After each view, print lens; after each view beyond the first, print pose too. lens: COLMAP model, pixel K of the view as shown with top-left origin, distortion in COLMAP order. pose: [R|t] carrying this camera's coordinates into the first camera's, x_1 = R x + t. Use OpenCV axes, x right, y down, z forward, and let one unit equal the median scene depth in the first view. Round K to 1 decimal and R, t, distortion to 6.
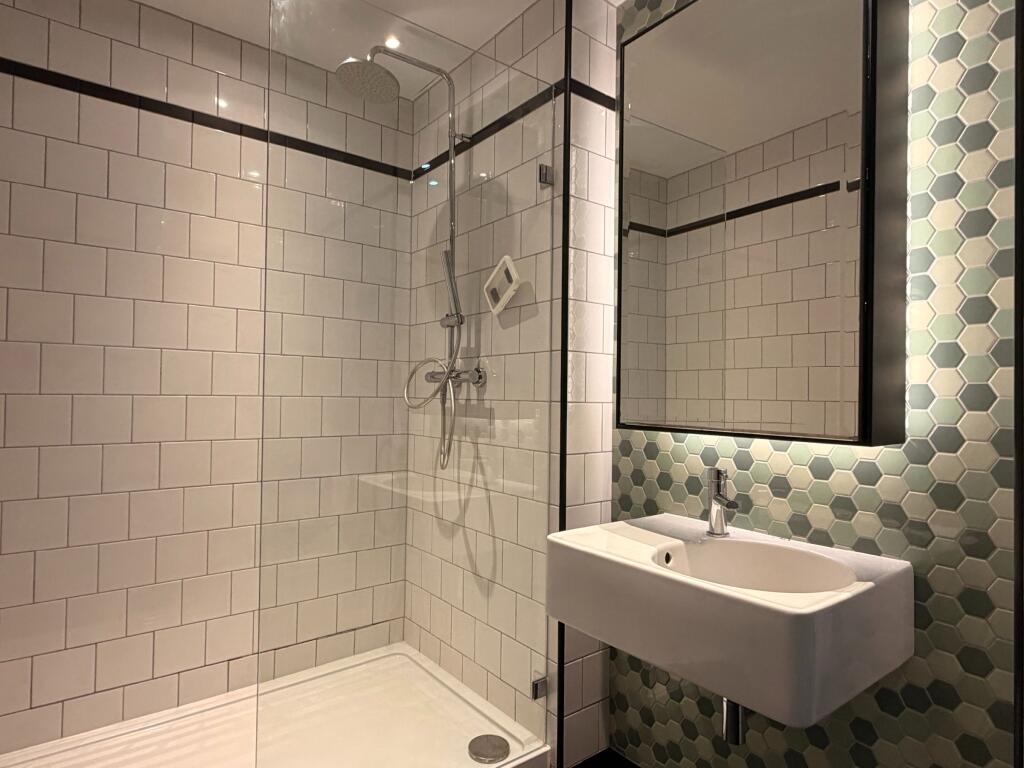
lens RADIAL K [[586.6, 0, 514.1], [0, 586.6, 386.3], [0, 0, 1]] dist [0.008508, -0.000121]
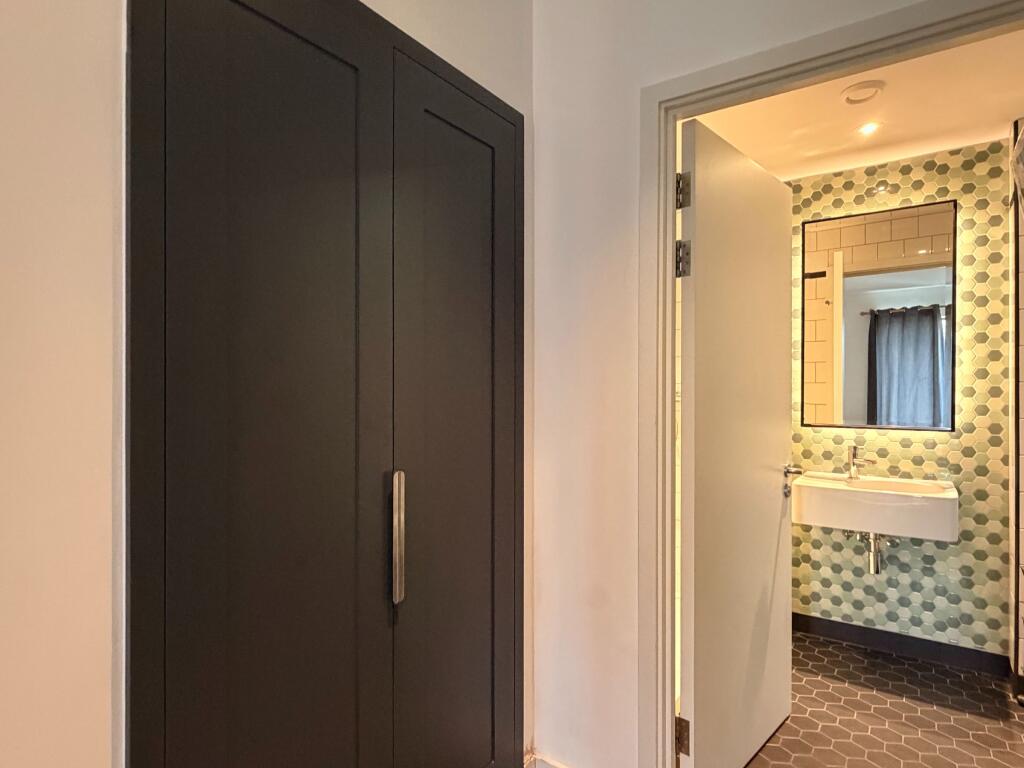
lens RADIAL K [[586.6, 0, 508.7], [0, 586.6, 385.9], [0, 0, 1]] dist [0.008508, -0.000121]
pose [[0.955720, -0.018506, 0.293696, -1.511811], [0.013482, 0.999726, 0.019120, -0.130495], [-0.293969, -0.014314, 0.955708, -0.626423]]
